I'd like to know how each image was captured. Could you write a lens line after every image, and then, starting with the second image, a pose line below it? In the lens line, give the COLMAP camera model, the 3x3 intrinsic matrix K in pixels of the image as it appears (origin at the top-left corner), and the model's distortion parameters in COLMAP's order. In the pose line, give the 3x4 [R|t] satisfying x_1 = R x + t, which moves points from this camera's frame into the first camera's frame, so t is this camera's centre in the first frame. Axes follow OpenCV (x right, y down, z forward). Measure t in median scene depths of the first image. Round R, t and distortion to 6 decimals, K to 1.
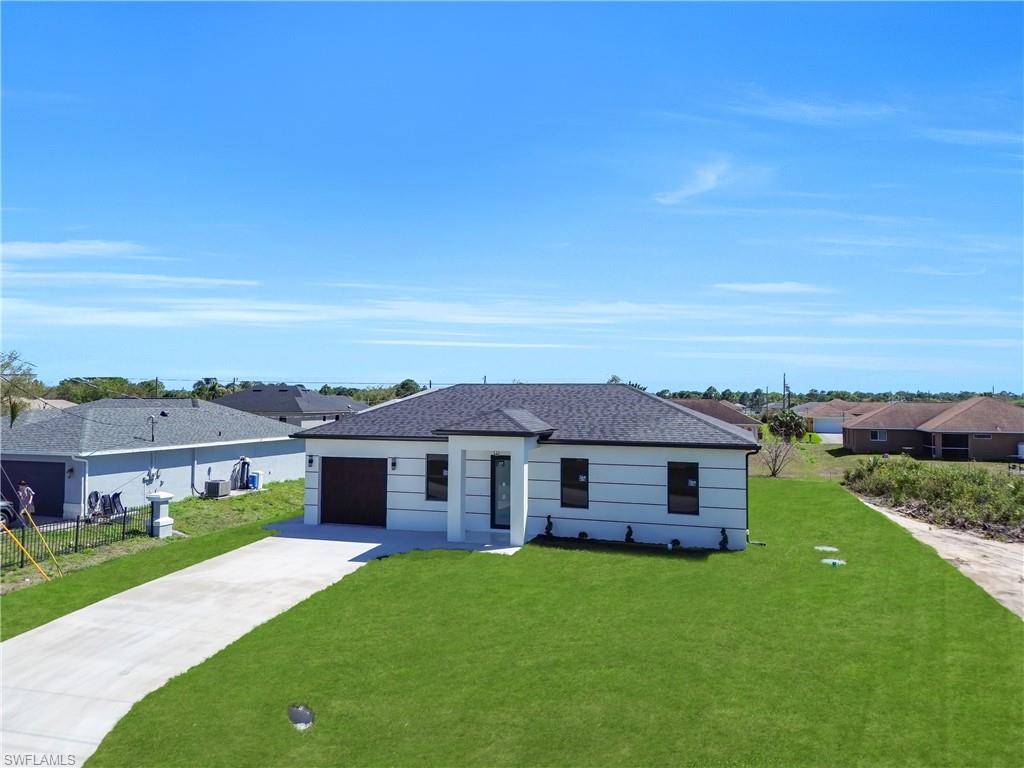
lens RADIAL K [[713.8, 0, 510.5], [0, 713.8, 386.2], [0, 0, 1]] dist [0.069325, -0.074109]
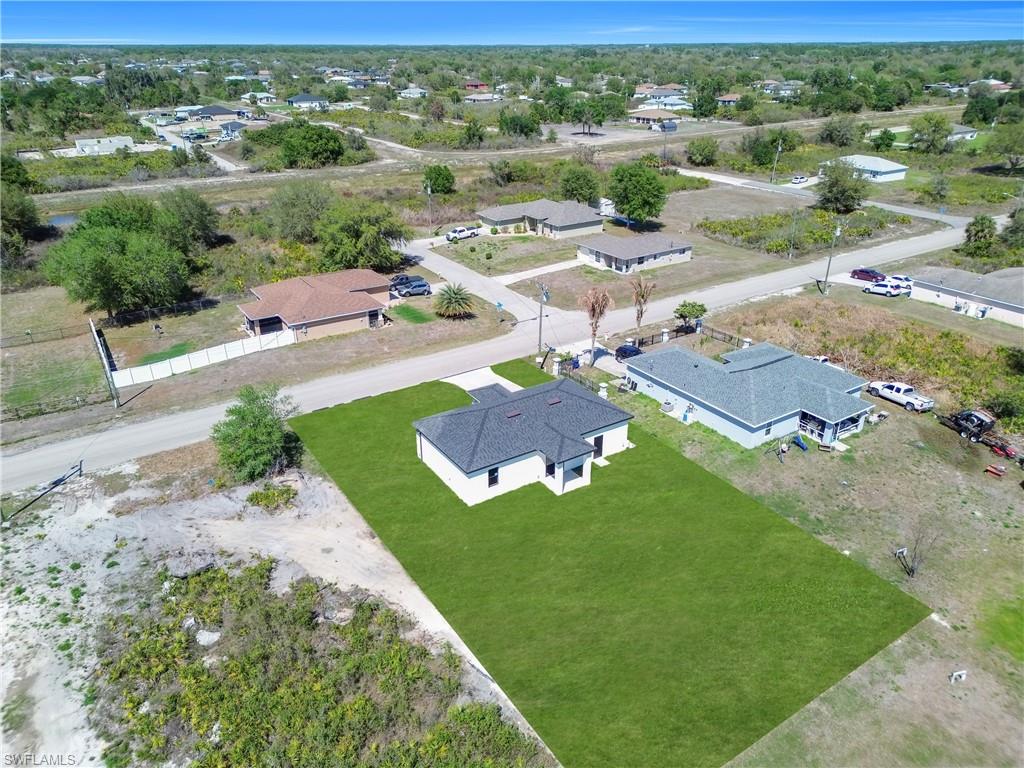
lens RADIAL K [[713.8, 0, 510.5], [0, 713.8, 386.2], [0, 0, 1]] dist [0.069325, -0.074109]
pose [[-0.634120, 0.327835, -0.700297, 1.660306], [0.014977, 0.910710, 0.412776, -0.985390], [0.773090, 0.251261, -0.582409, 2.407376]]
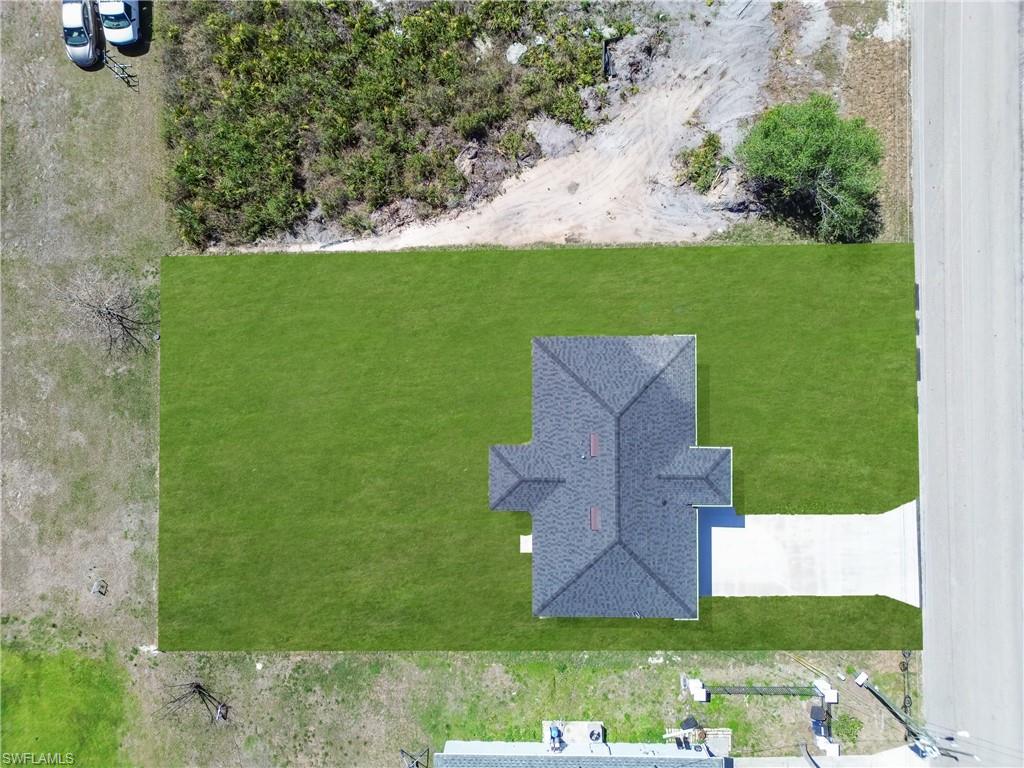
lens RADIAL K [[713.8, 0, 510.5], [0, 713.8, 386.2], [0, 0, 1]] dist [0.069325, -0.074109]
pose [[-0.302203, -0.952858, 0.027106, 0.260403], [0.003231, 0.027411, 0.999619, -1.554405], [-0.953238, 0.302176, -0.005205, 1.282558]]
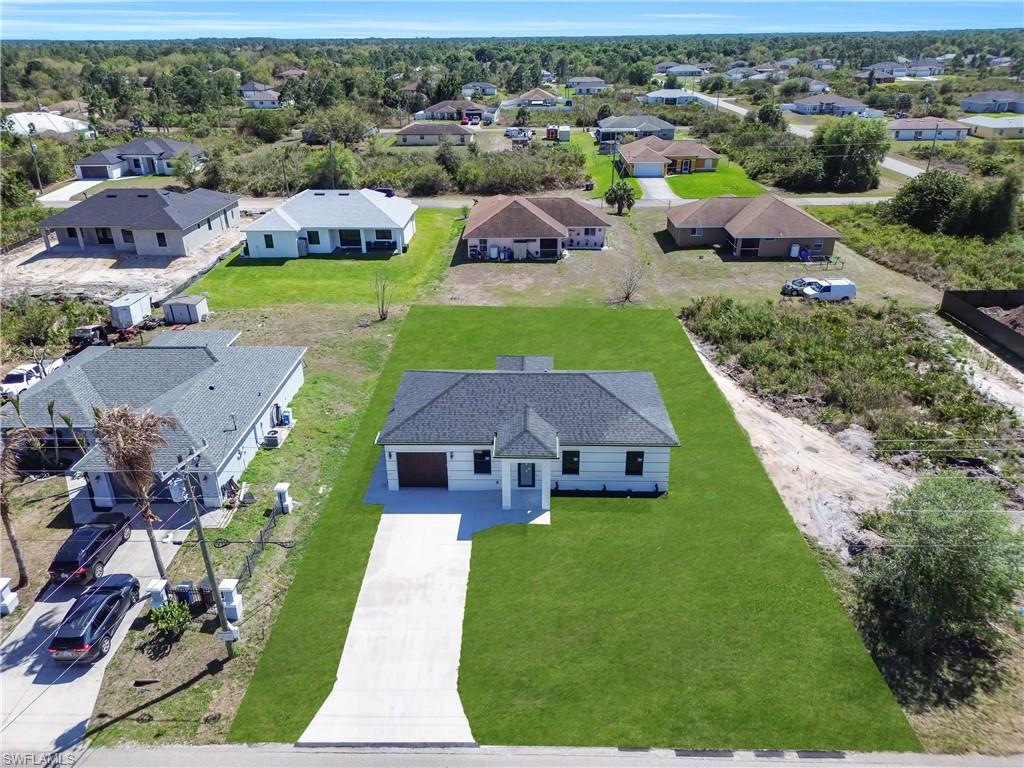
lens RADIAL K [[713.8, 0, 510.5], [0, 713.8, 386.2], [0, 0, 1]] dist [0.069325, -0.074109]
pose [[0.960765, -0.135335, 0.242107, -0.392001], [0.011109, 0.890958, 0.453950, -0.718894], [-0.277142, -0.433449, 0.857504, -0.287034]]
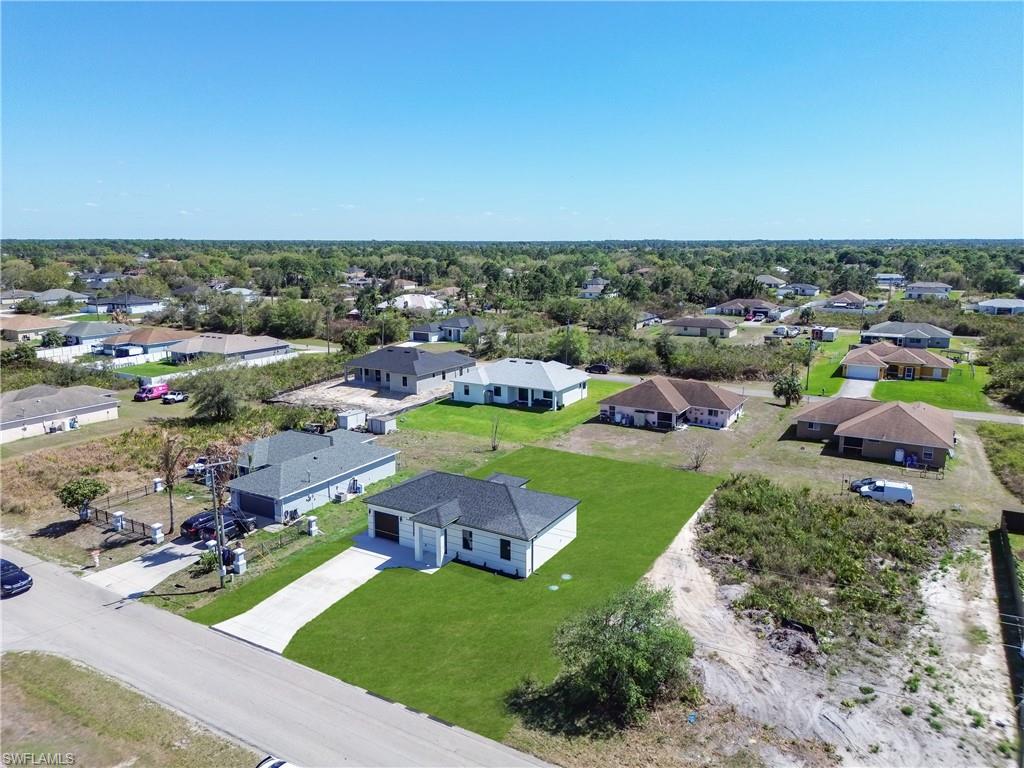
lens RADIAL K [[713.8, 0, 510.5], [0, 713.8, 386.2], [0, 0, 1]] dist [0.069325, -0.074109]
pose [[0.974693, 0.037724, -0.220341, 0.678358], [0.011011, 0.976360, 0.215869, -0.808800], [0.223276, -0.212832, 0.951236, -1.039225]]
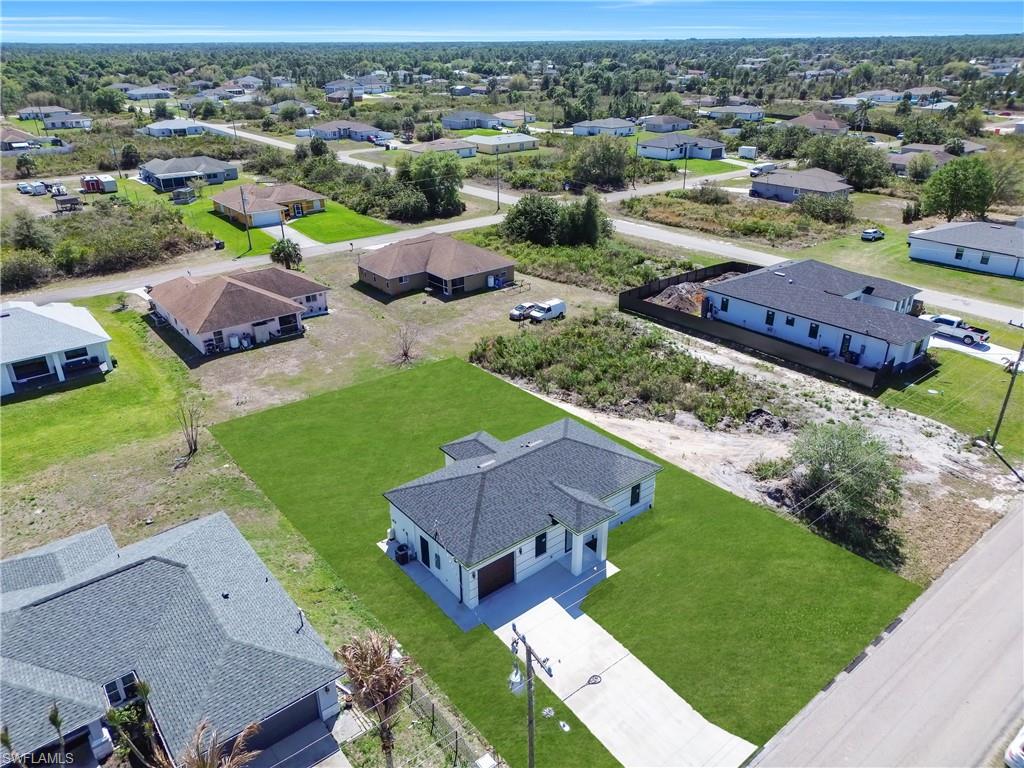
lens RADIAL K [[713.8, 0, 510.5], [0, 713.8, 386.2], [0, 0, 1]] dist [0.069325, -0.074109]
pose [[0.551971, -0.369020, 0.747765, -1.265105], [-0.005411, 0.895143, 0.445746, -0.962163], [-0.833846, -0.250085, 0.492096, 0.301962]]
